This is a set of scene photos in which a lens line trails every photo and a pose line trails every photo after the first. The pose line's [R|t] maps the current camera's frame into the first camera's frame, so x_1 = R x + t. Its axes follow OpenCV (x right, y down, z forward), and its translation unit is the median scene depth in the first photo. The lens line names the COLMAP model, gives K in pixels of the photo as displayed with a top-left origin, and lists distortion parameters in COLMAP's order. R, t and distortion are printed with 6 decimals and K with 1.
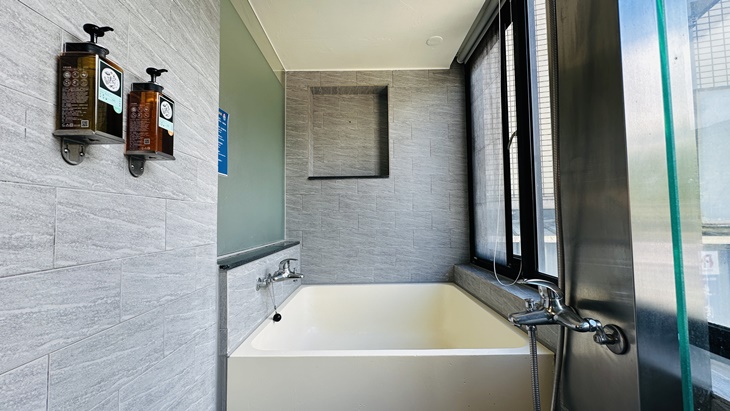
lens RADIAL K [[290.8, 0, 365.0], [0, 290.8, 205.5], [0, 0, 1]] dist [-0.005602, 0.000357]
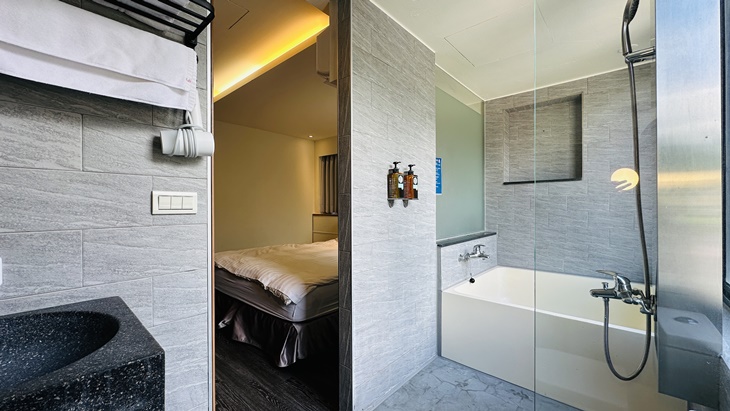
lens RADIAL K [[290.8, 0, 365.0], [0, 290.8, 205.5], [0, 0, 1]] dist [-0.005602, 0.000357]
pose [[0.744657, 0.009709, -0.667377, 0.215477], [0.028350, 0.998532, 0.046159, -0.078235], [0.666845, -0.053293, 0.743289, -0.375243]]
